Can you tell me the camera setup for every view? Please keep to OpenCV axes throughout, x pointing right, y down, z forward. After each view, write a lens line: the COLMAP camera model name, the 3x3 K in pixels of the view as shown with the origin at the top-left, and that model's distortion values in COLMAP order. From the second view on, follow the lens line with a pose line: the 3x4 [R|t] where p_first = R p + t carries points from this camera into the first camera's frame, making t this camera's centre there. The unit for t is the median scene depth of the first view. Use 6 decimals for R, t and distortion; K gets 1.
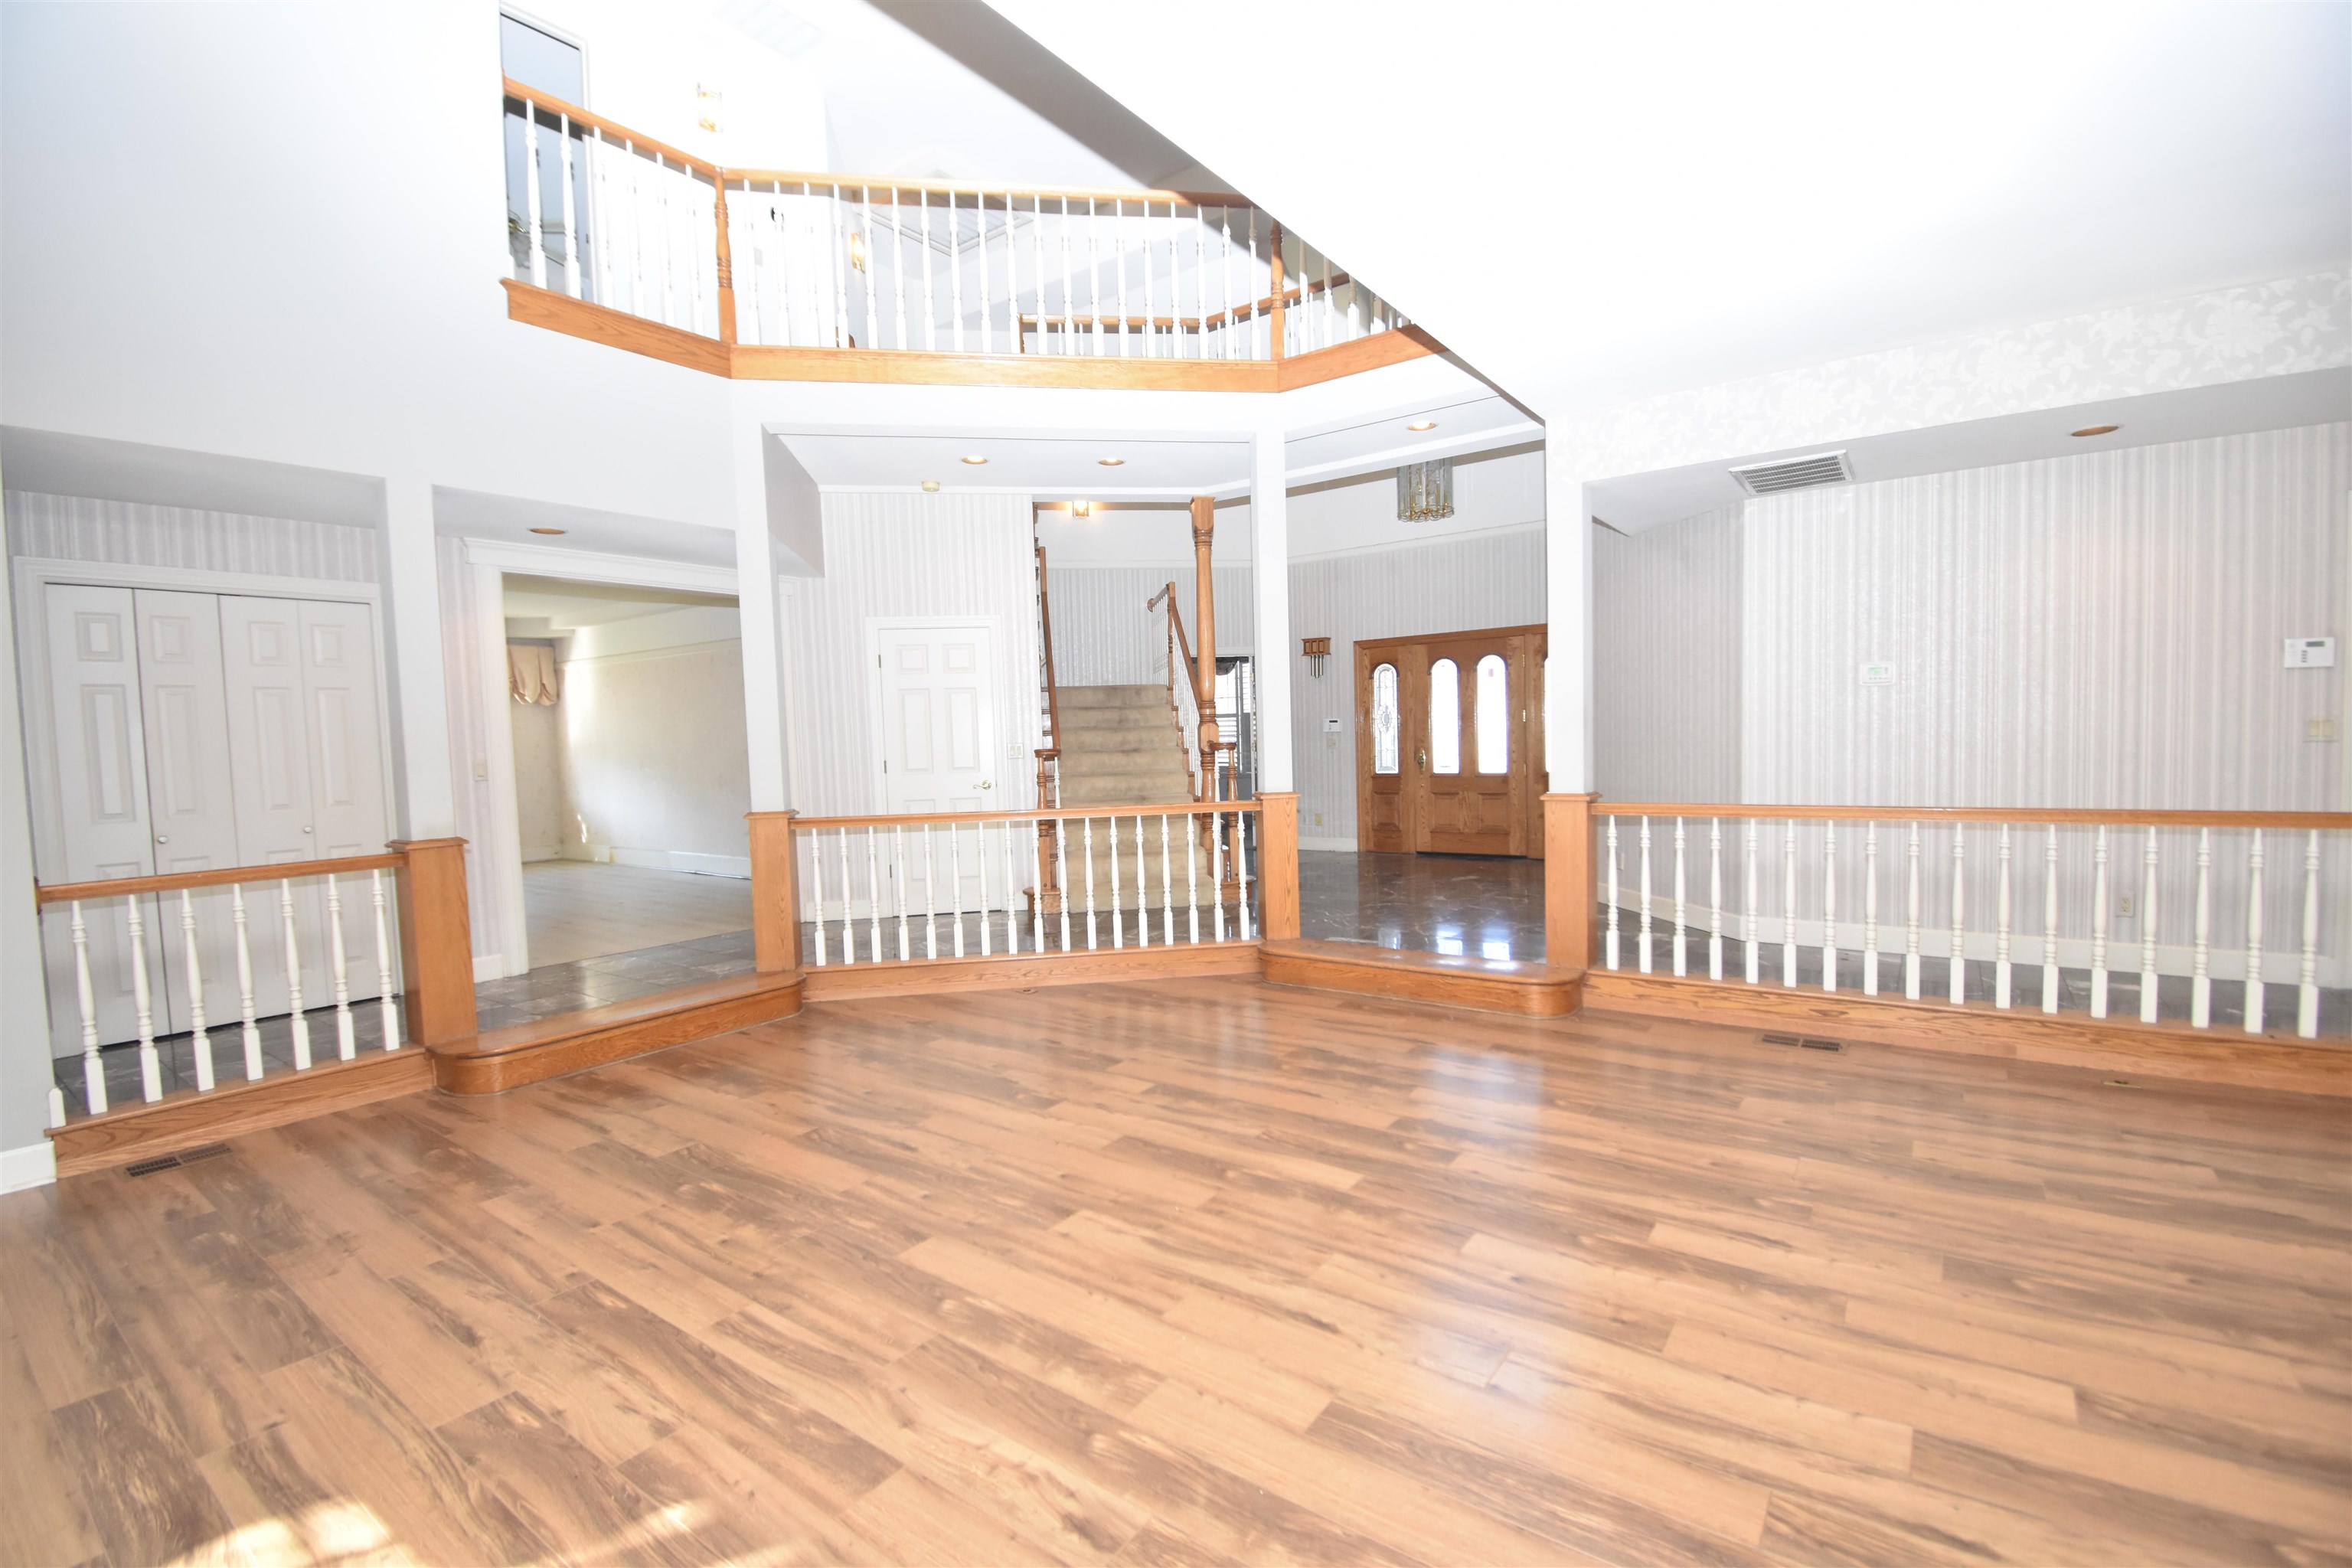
lens RADIAL K [[1032.6, 0, 1176.0], [0, 1032.6, 784.0], [0, 0, 1]] dist [0.000902, -0.014242]
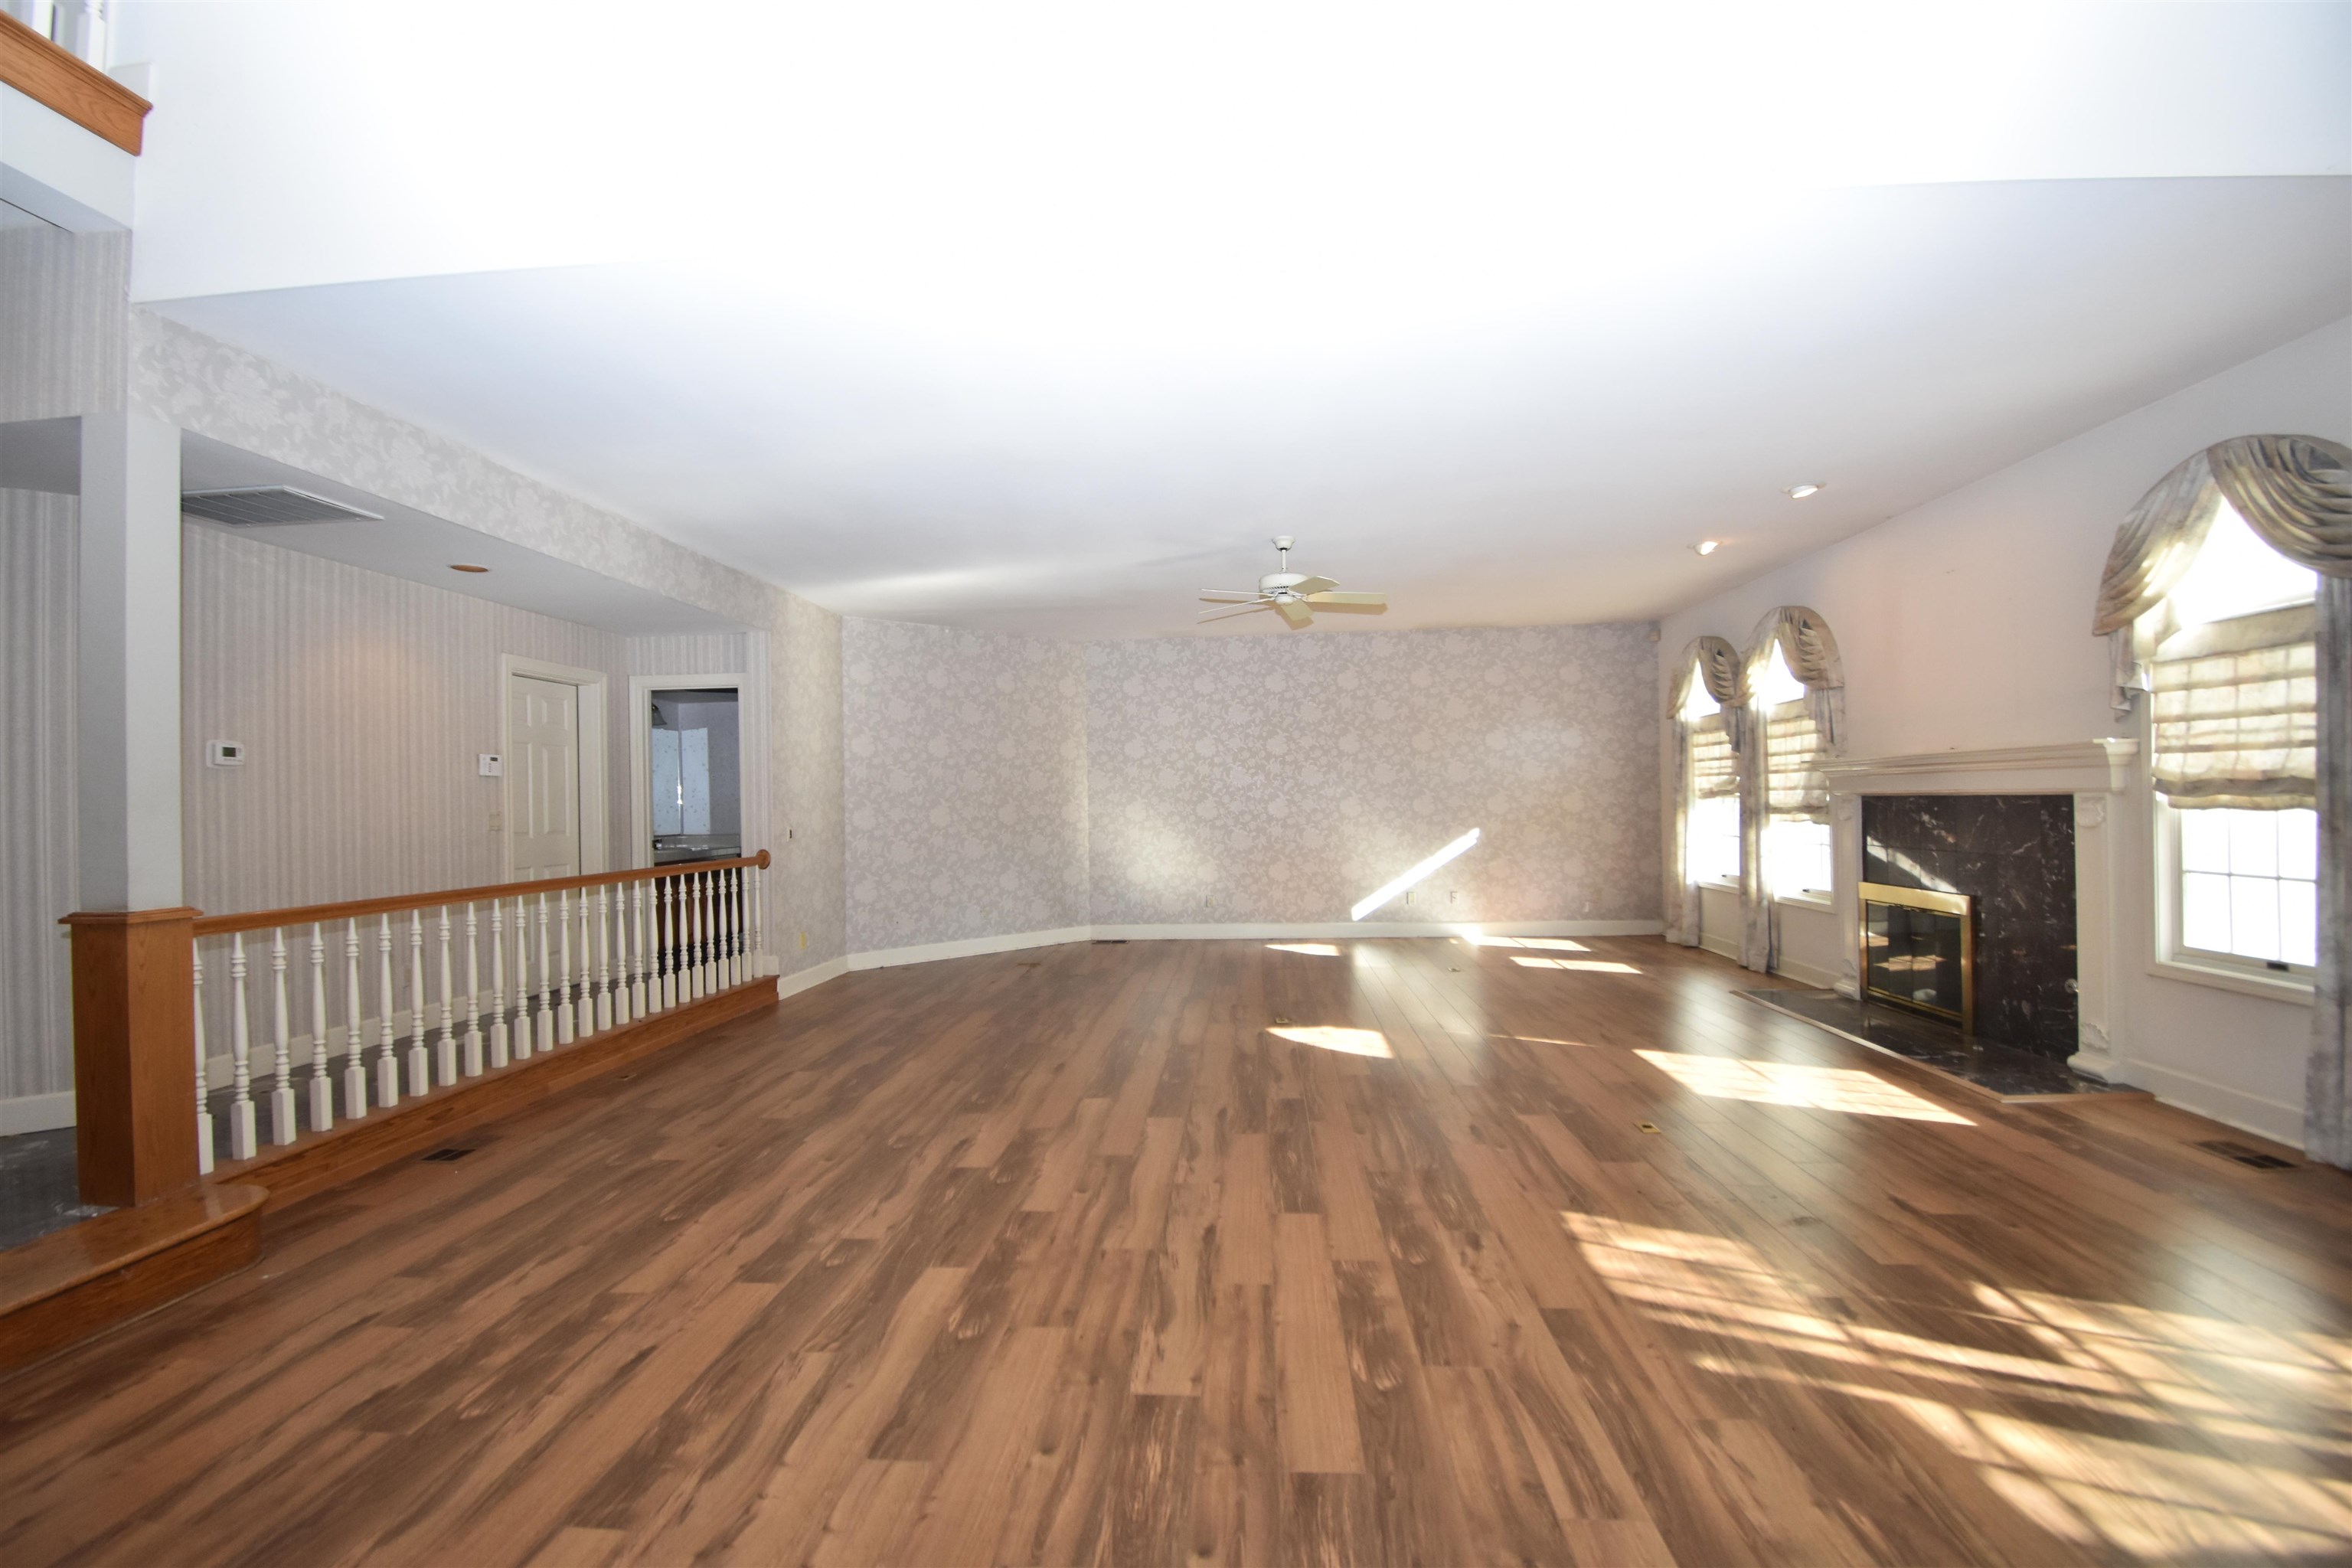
lens RADIAL K [[1032.6, 0, 1176.0], [0, 1032.6, 784.0], [0, 0, 1]] dist [0.000902, -0.014242]
pose [[-0.525579, 0.052034, 0.849152, -0.904582], [0.077624, 0.996897, -0.013042, -0.023598], [-0.847196, 0.059060, -0.527988, 1.573609]]
